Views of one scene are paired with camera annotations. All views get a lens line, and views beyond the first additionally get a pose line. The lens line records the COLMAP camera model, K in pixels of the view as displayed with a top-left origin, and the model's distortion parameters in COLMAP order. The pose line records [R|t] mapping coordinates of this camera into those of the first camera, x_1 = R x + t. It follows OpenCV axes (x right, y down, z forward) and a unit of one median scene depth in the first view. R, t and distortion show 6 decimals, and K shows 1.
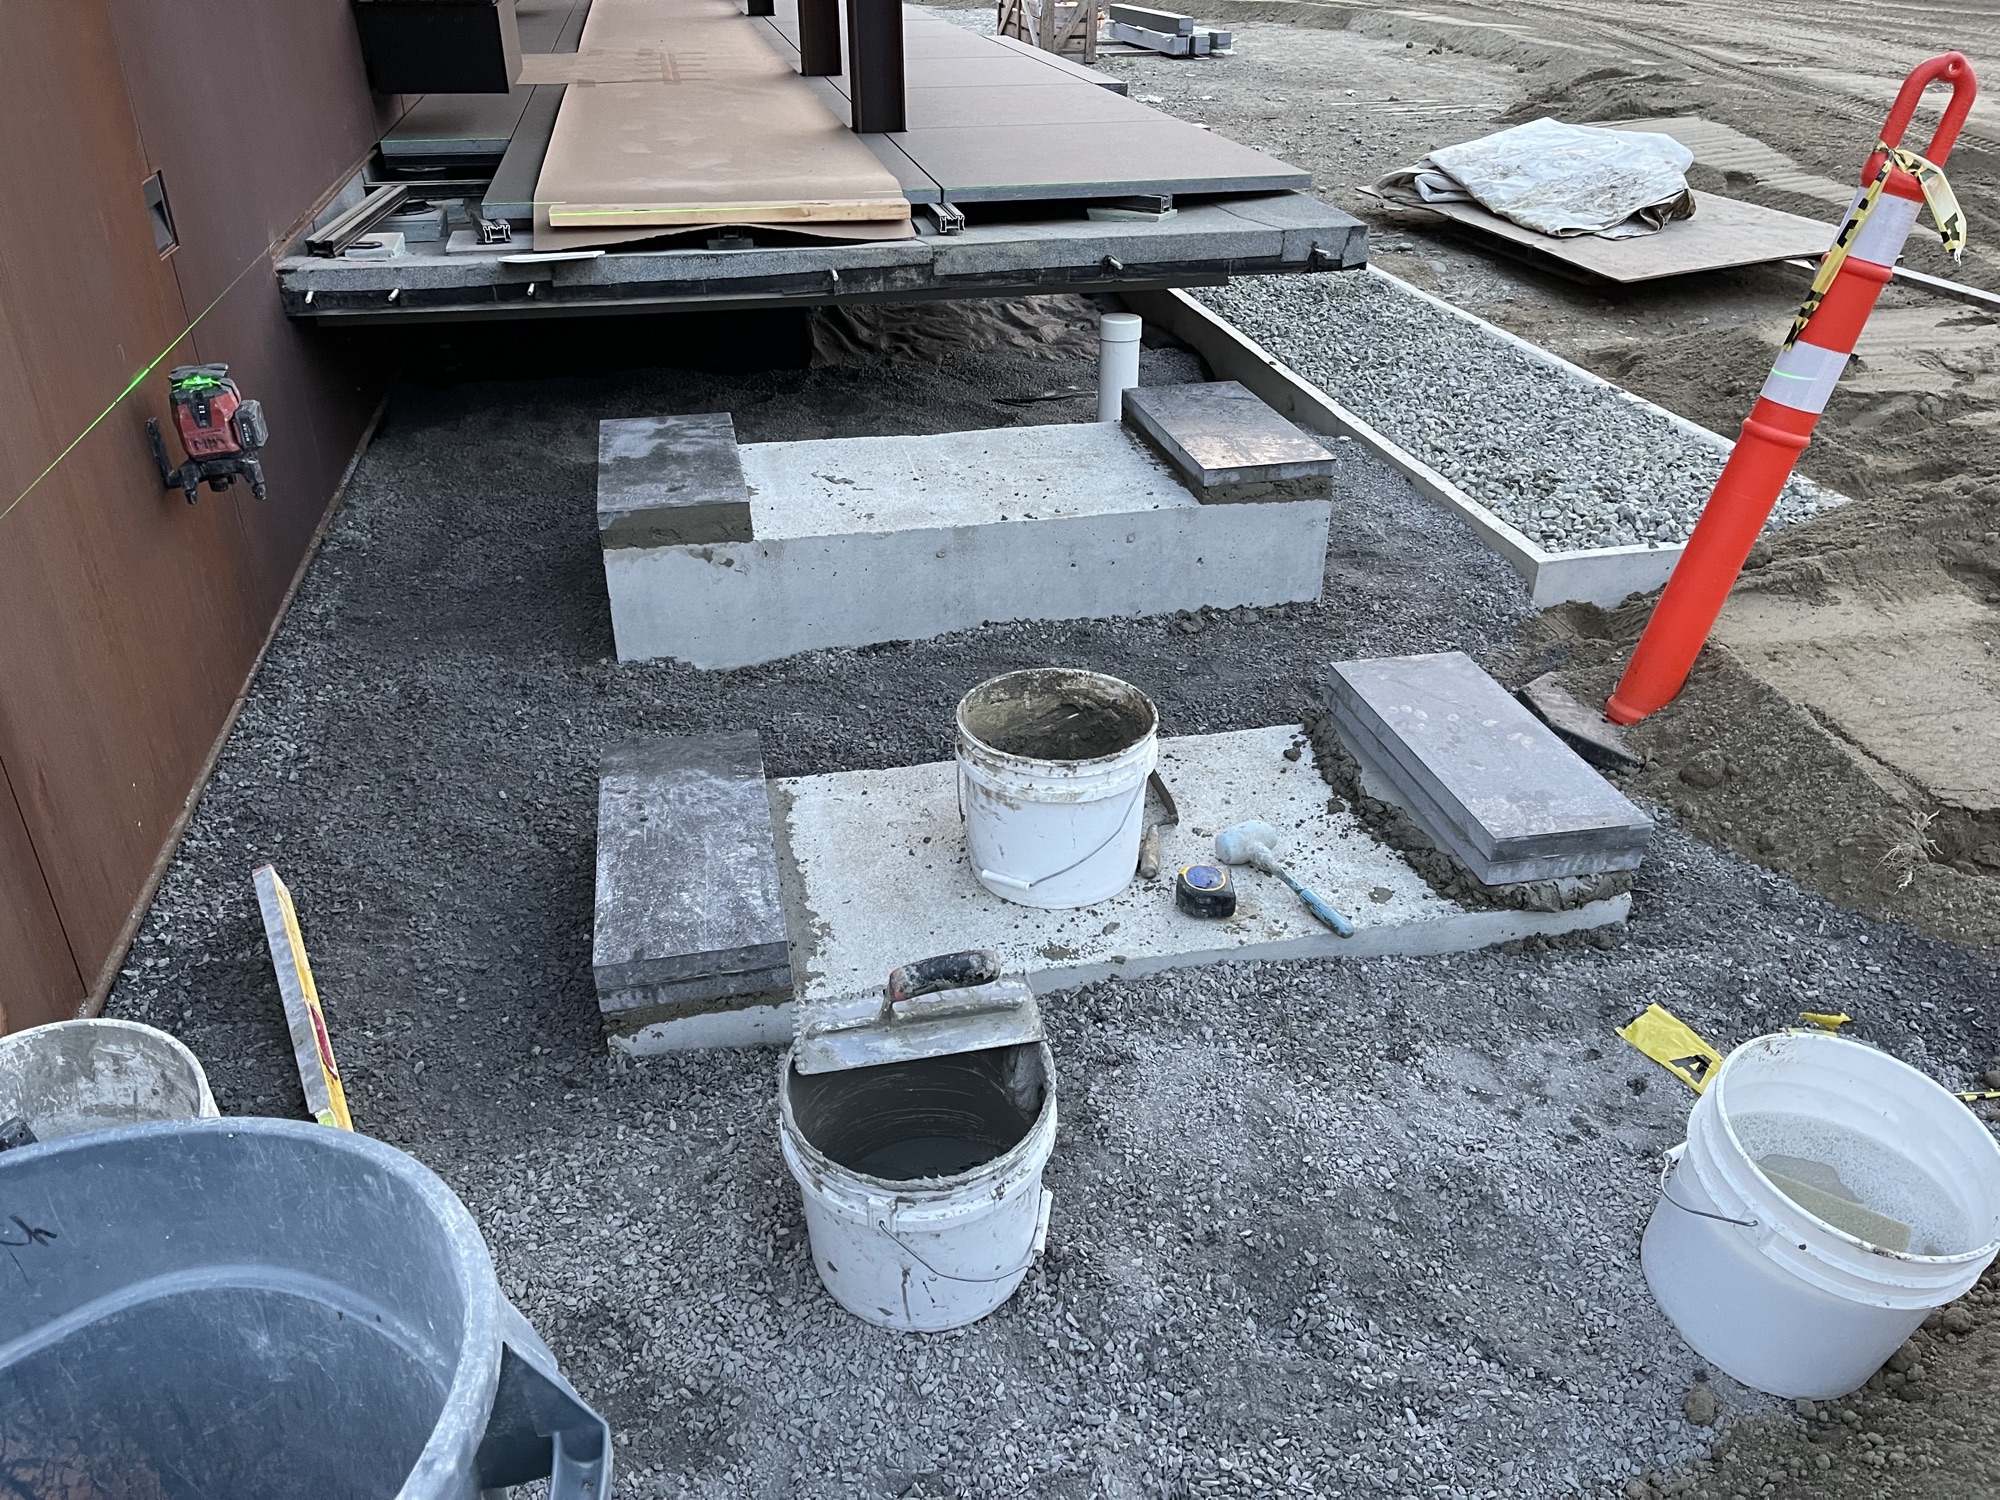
lens RADIAL K [[1549.9, 0, 1000.0], [0, 1549.9, 750.0], [0, 0, 1]] dist [0.060716, -0.077668]
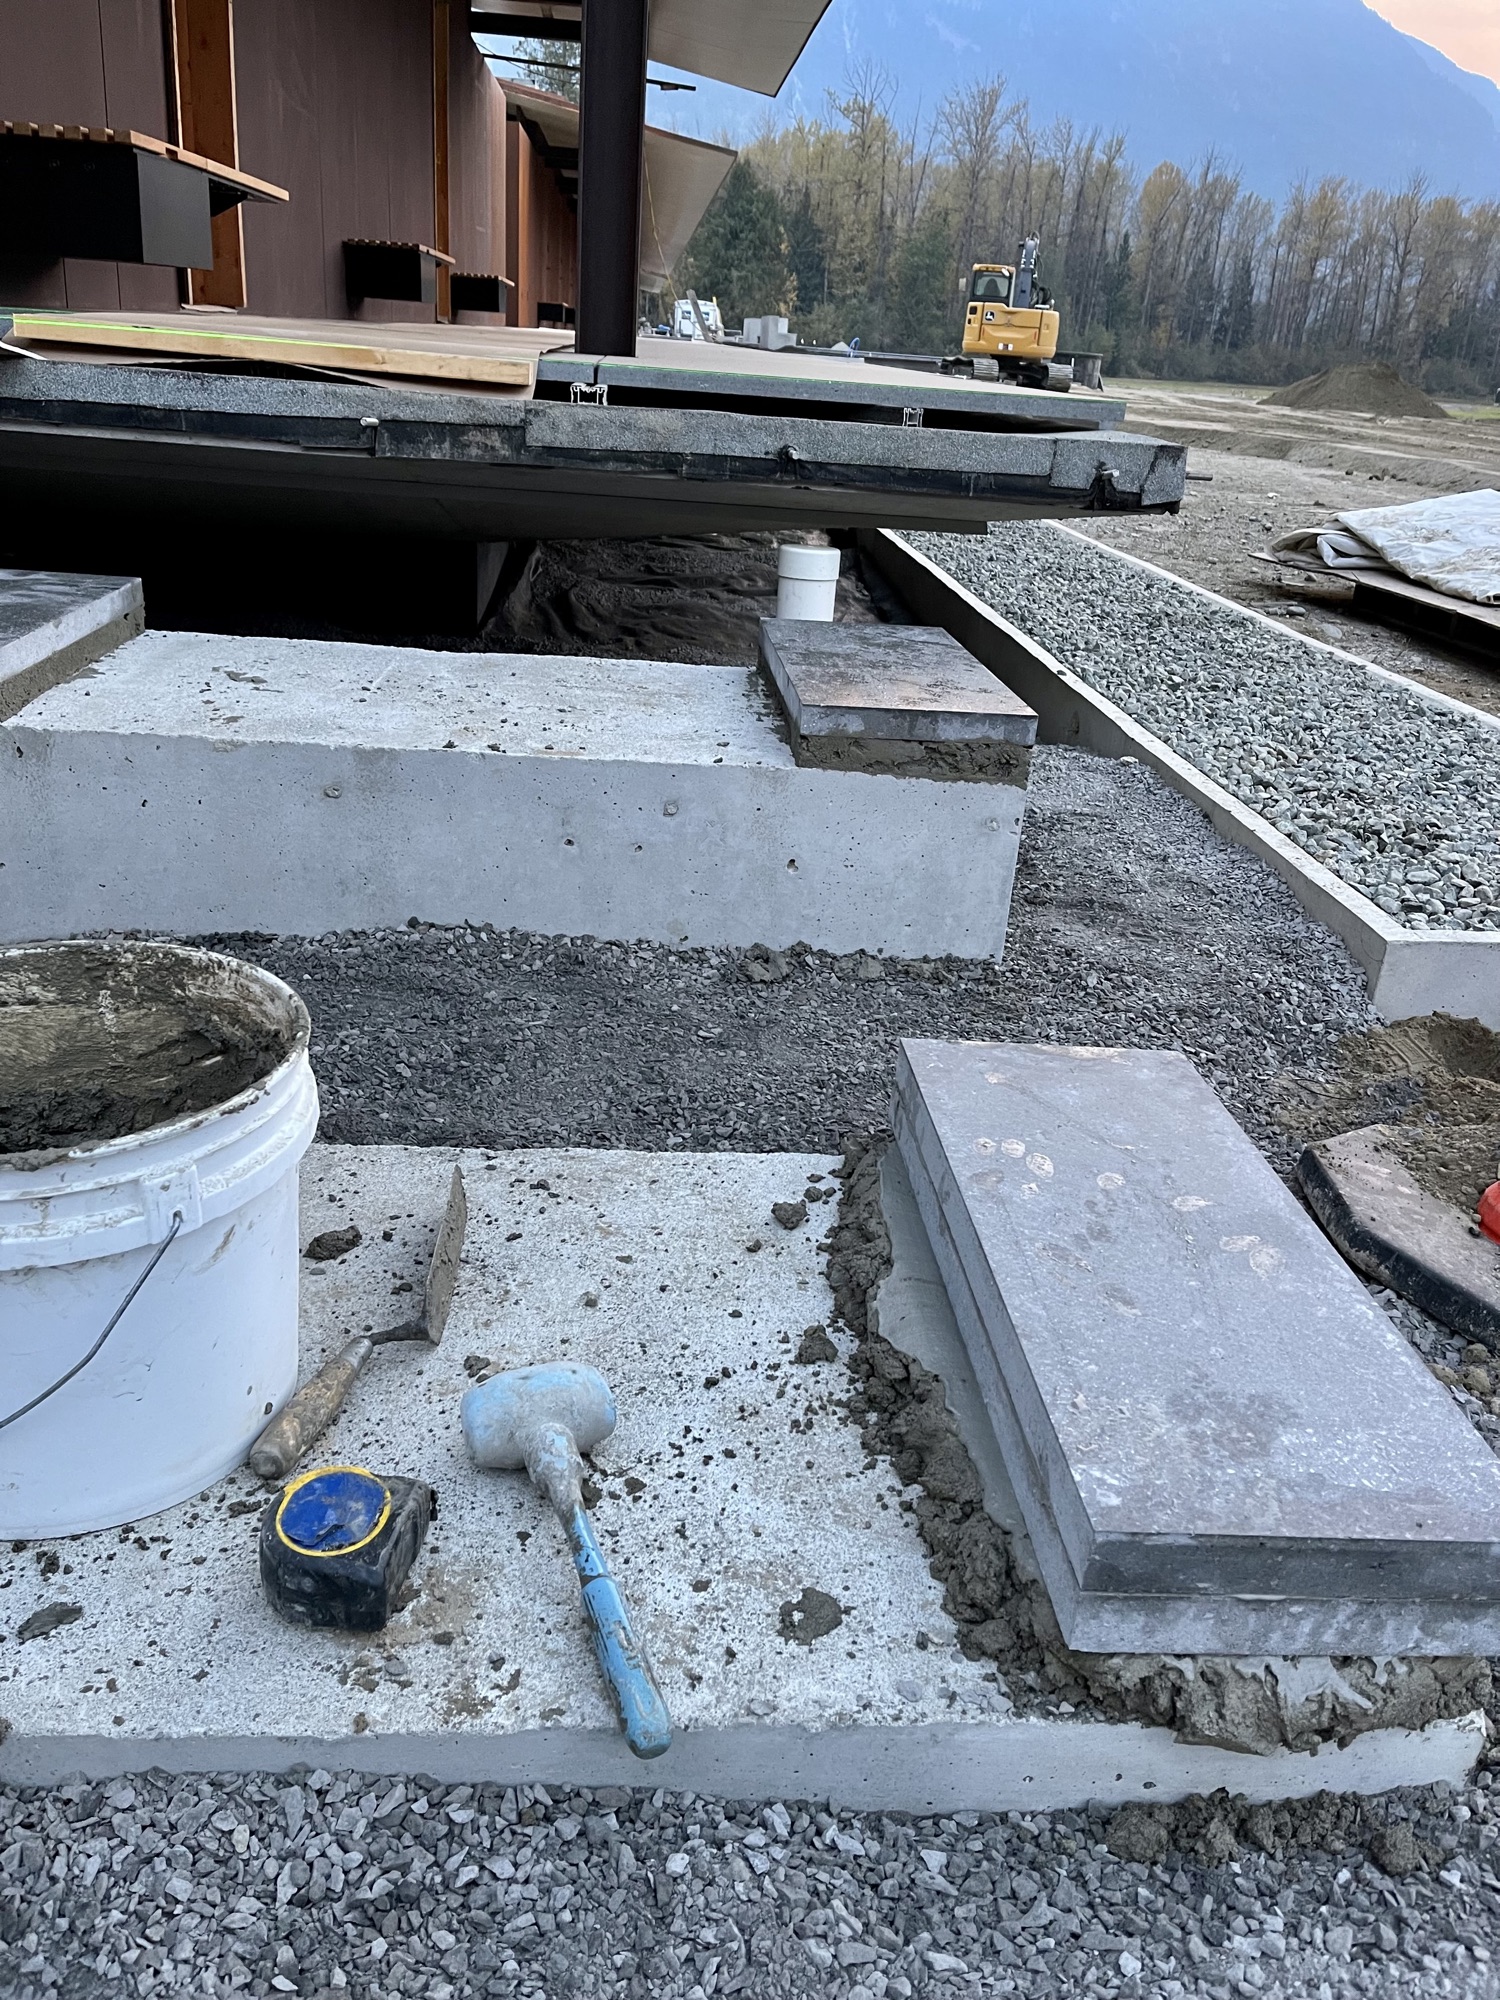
lens RADIAL K [[1549.9, 0, 749.2], [0, 1549.9, 963.5], [0, 0, 1]] dist [0.060716, -0.077668]
pose [[0.987923, 0.117755, -0.100708, 0.179047], [-0.129691, 0.984072, -0.121586, -0.011372], [0.084786, 0.133178, 0.987459, 0.429626]]
